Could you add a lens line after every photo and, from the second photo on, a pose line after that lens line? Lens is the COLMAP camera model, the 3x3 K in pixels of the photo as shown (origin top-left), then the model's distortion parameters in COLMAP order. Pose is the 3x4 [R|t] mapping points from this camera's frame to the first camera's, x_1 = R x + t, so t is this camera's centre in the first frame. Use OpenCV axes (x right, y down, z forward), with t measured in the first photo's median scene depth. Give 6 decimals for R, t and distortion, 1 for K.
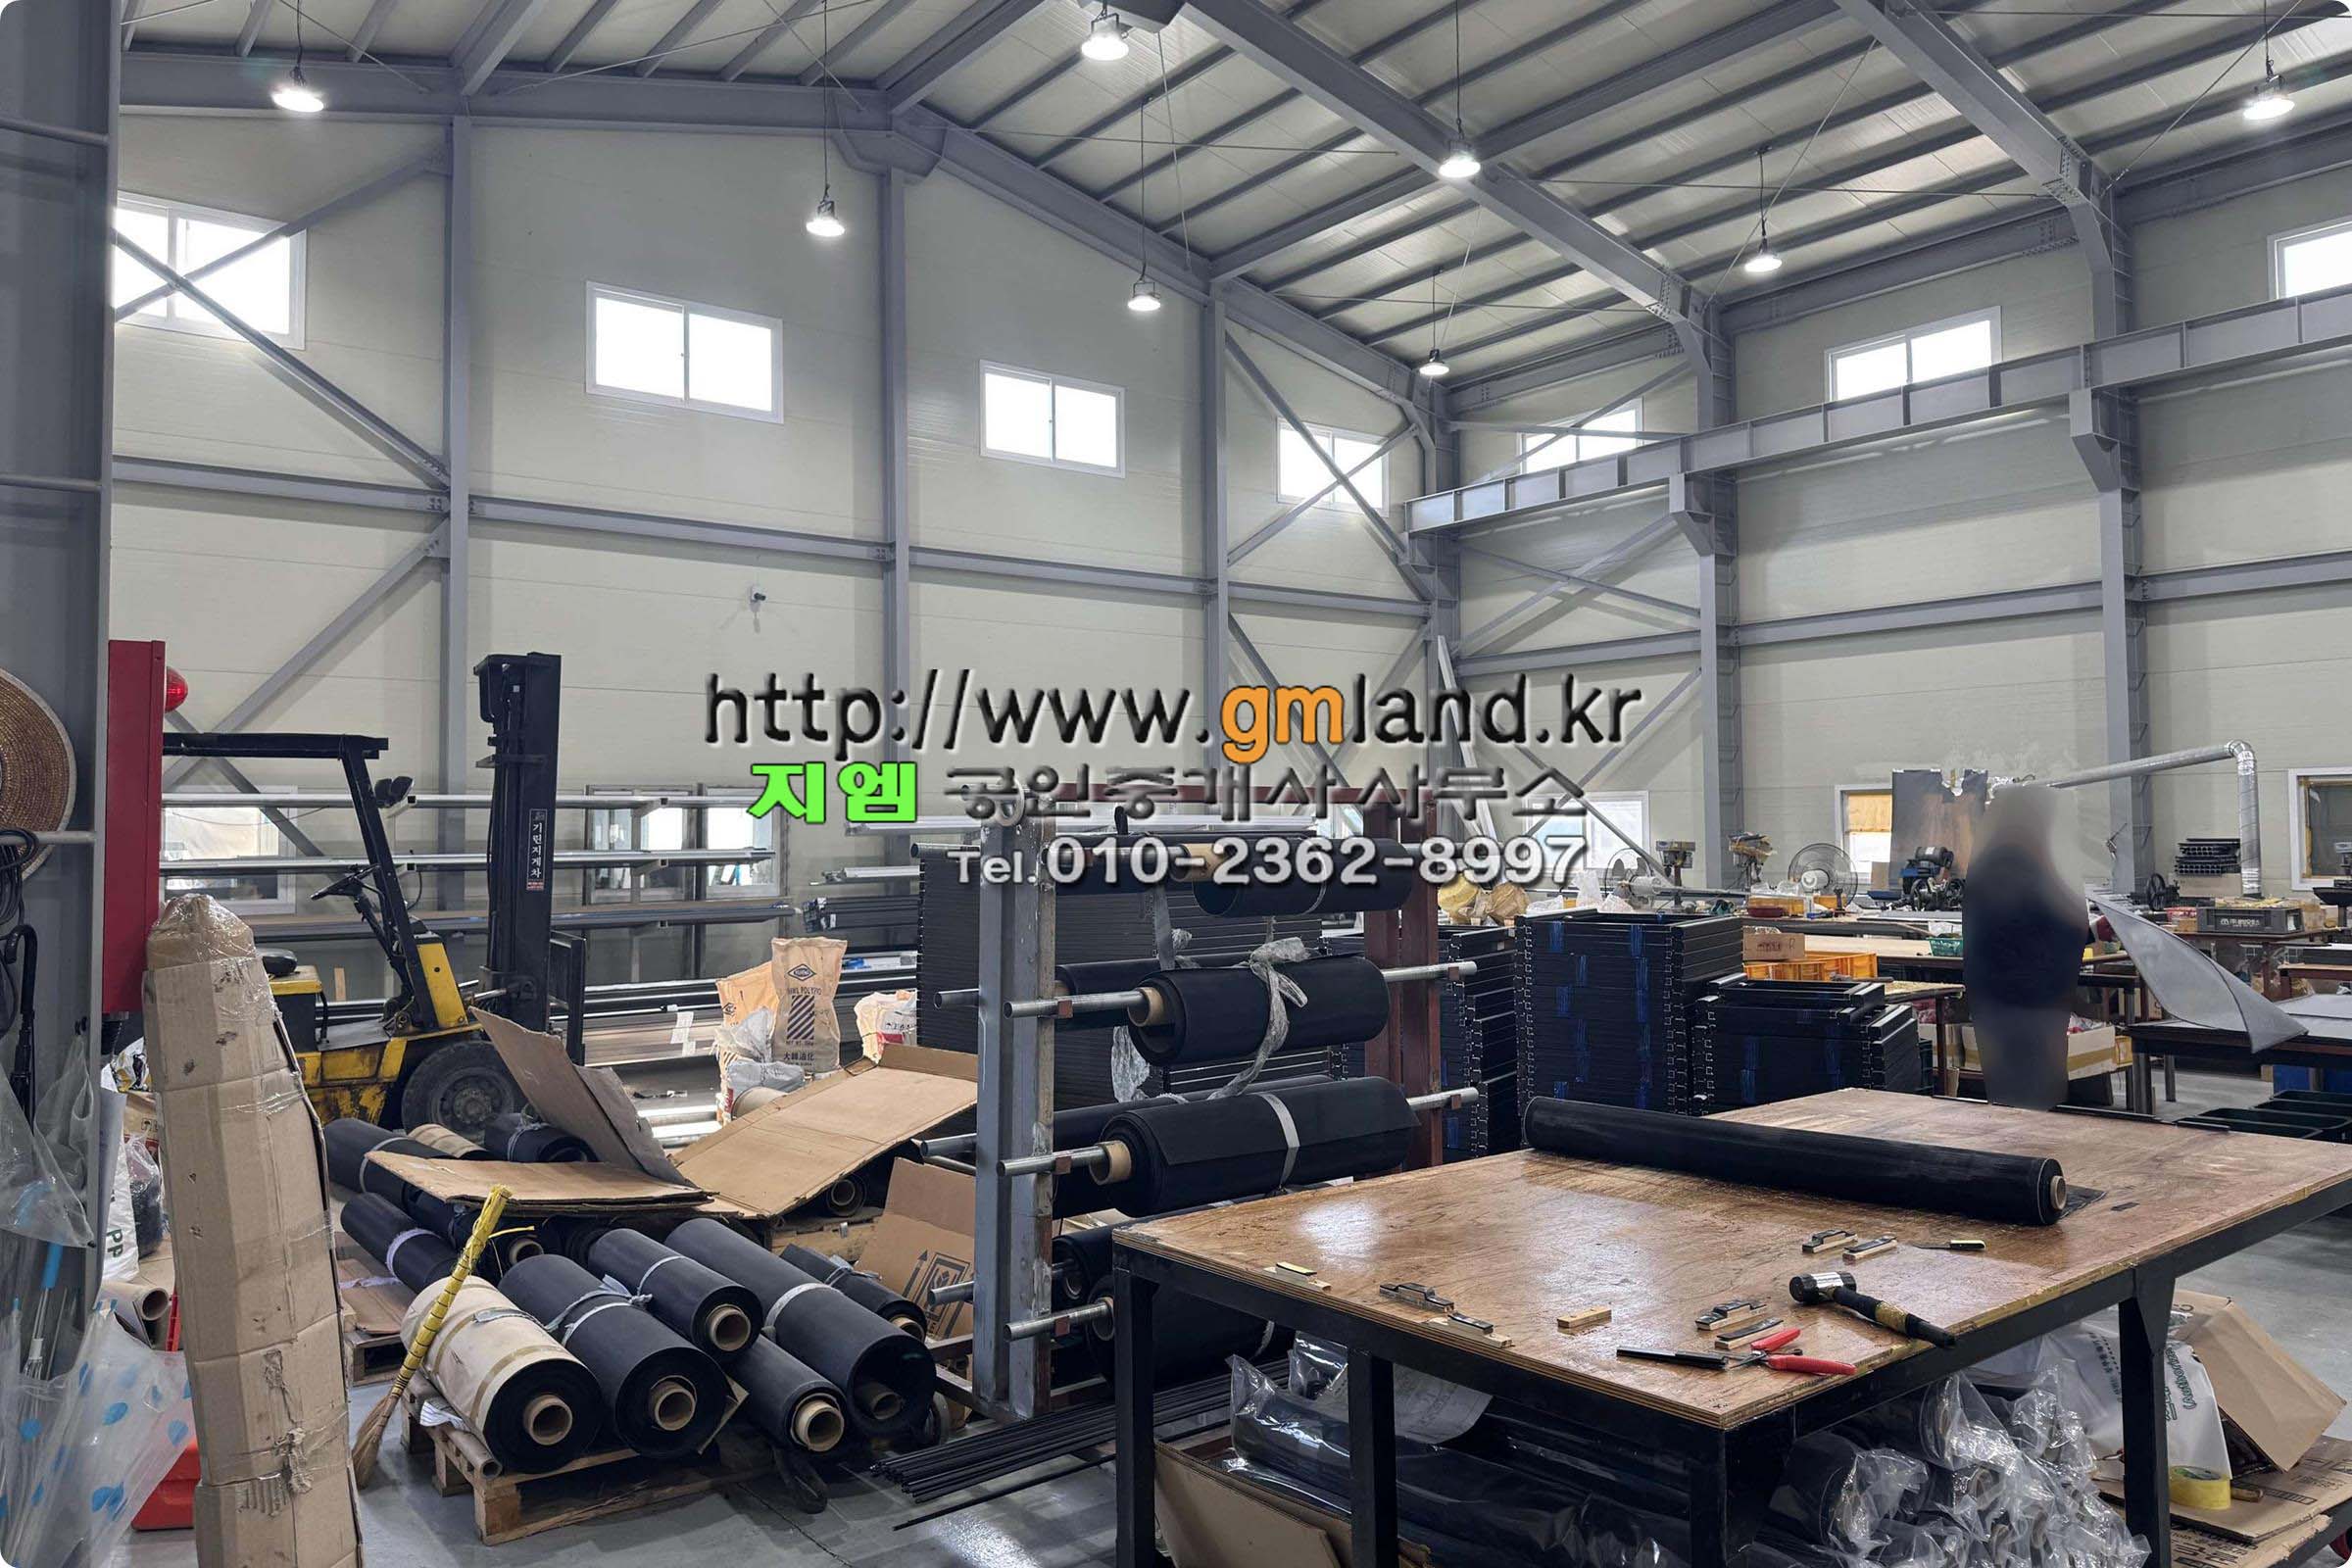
lens RADIAL K [[1614.0, 0, 1176.0], [0, 1614.0, 784.0], [0, 0, 1]] dist [-0.067603, -0.002294]
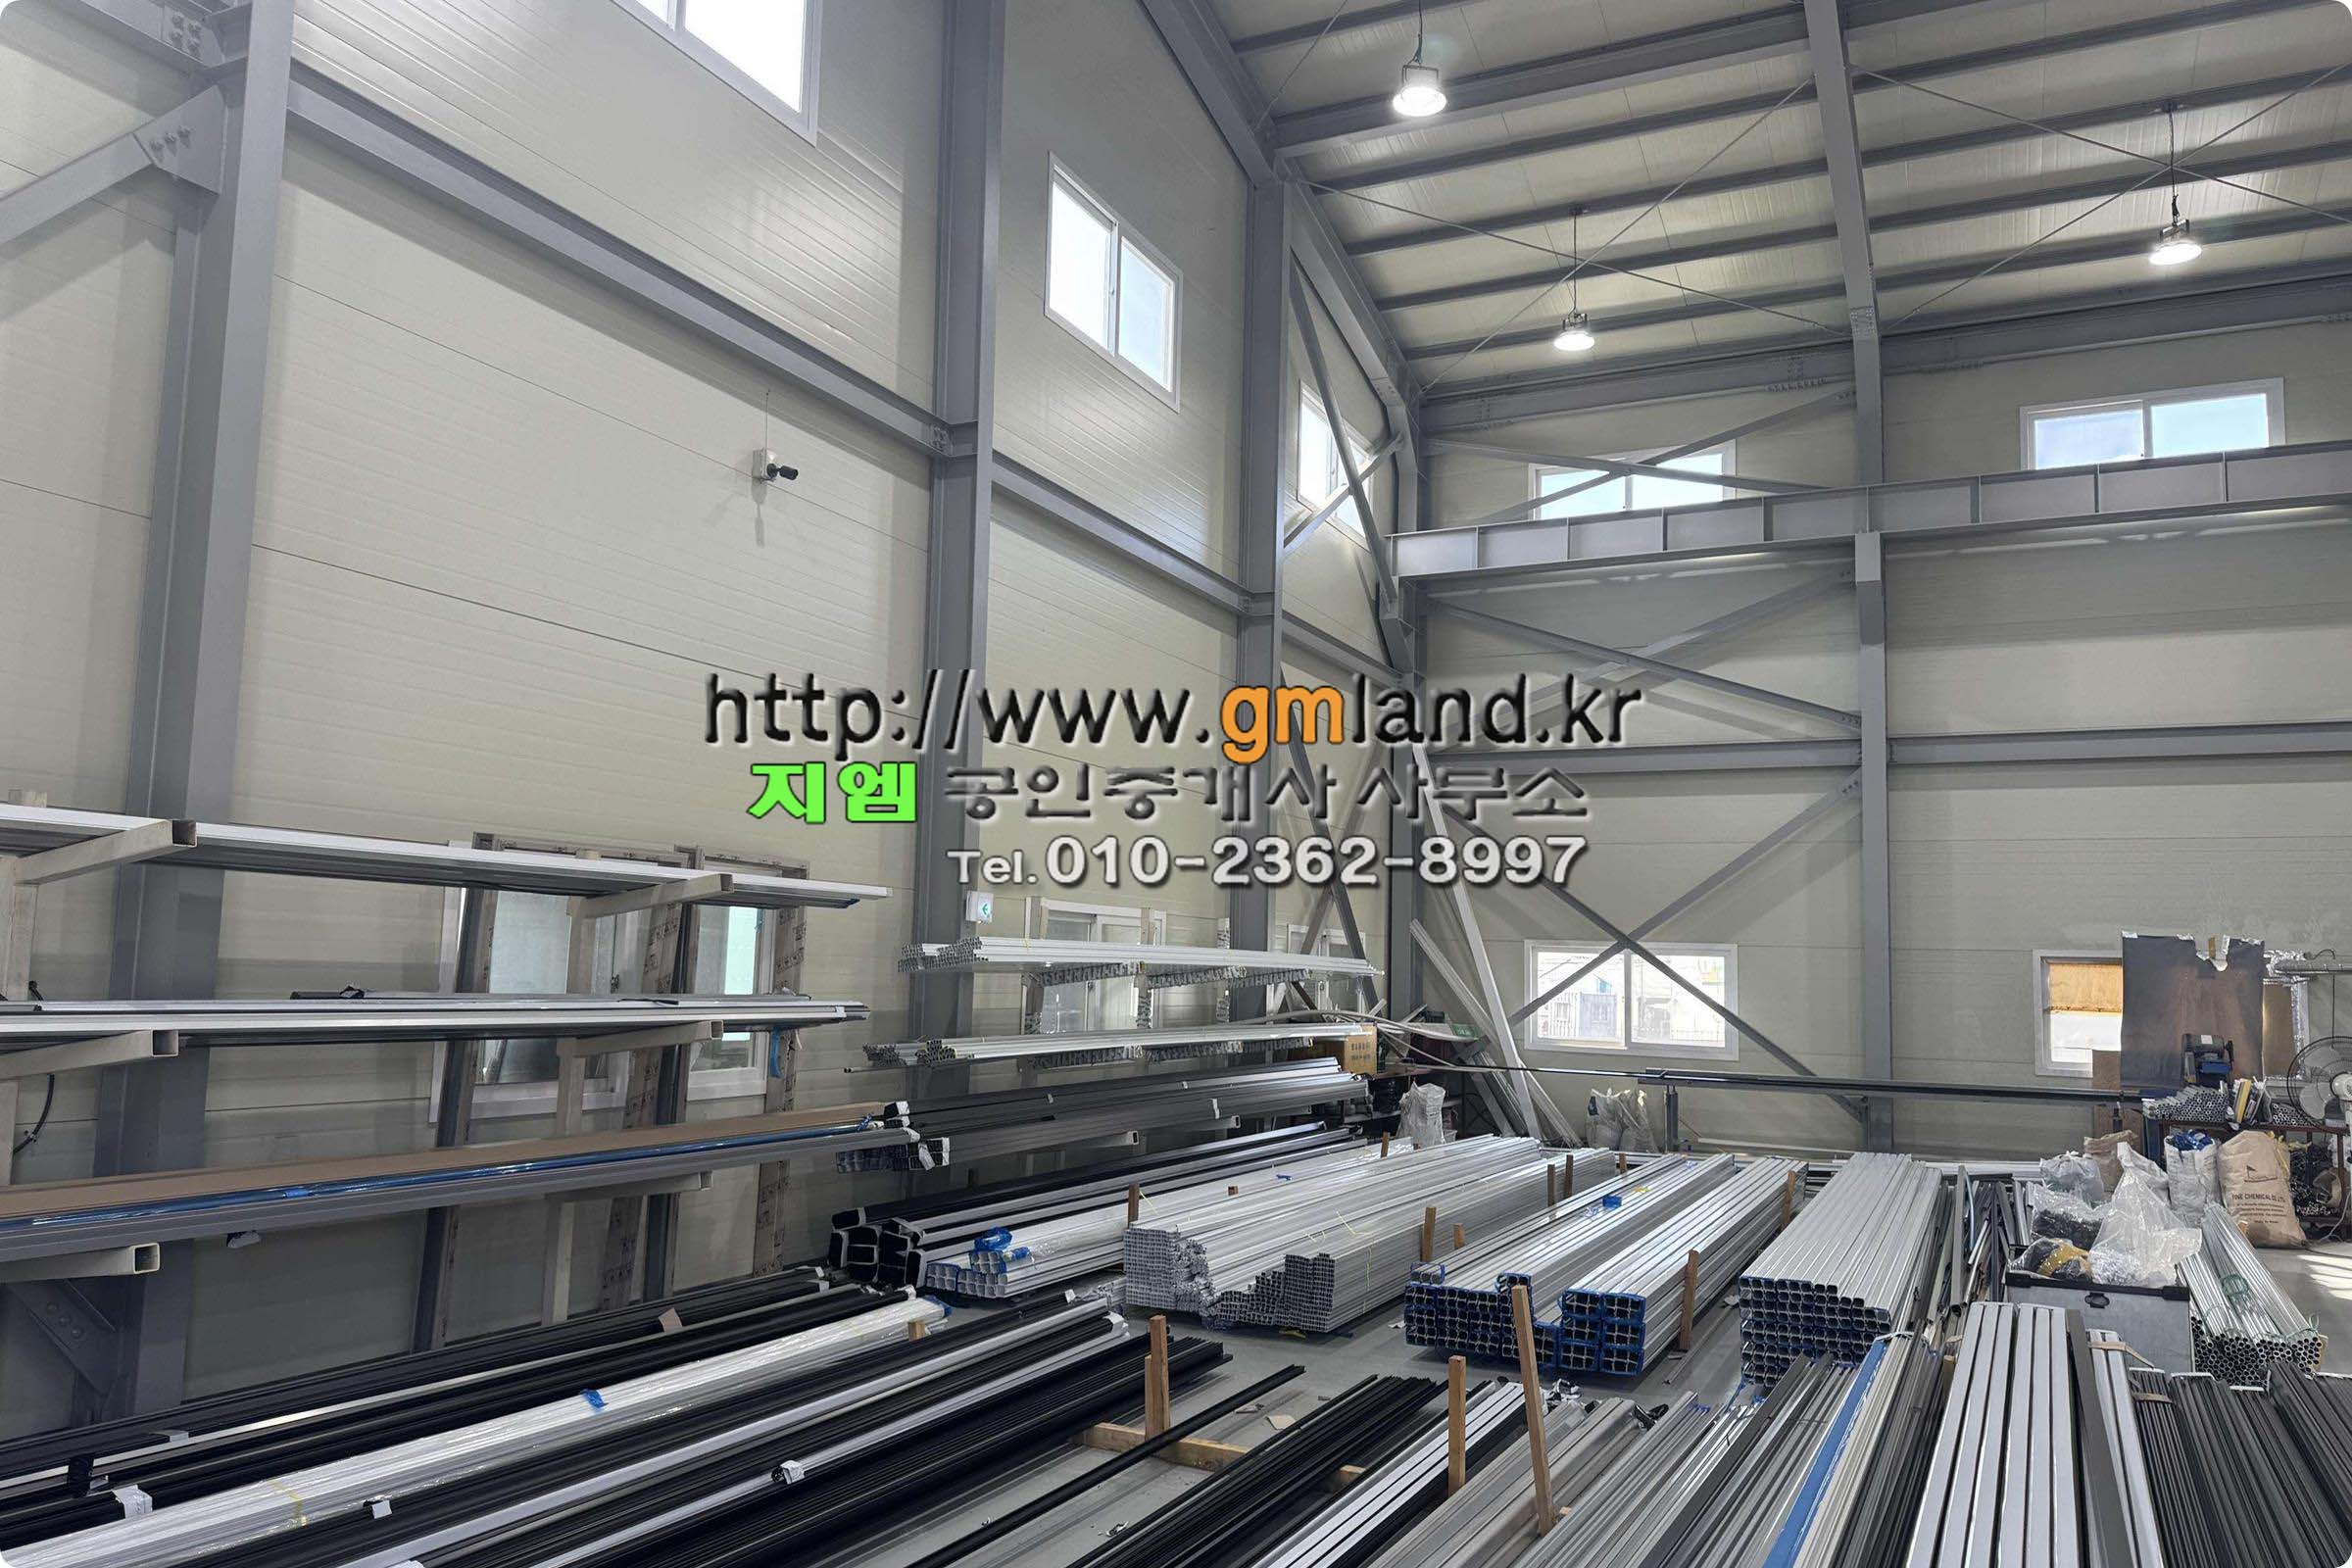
lens RADIAL K [[1676.9, 0, 1173.9], [0, 1676.9, 815.3], [0, 0, 1]] dist [0.001625, -0.058536]
pose [[0.896707, 0.077171, 0.435846, -0.315886], [-0.049673, 0.996009, -0.074158, 0.015919], [-0.439830, 0.044848, 0.896961, 0.429504]]
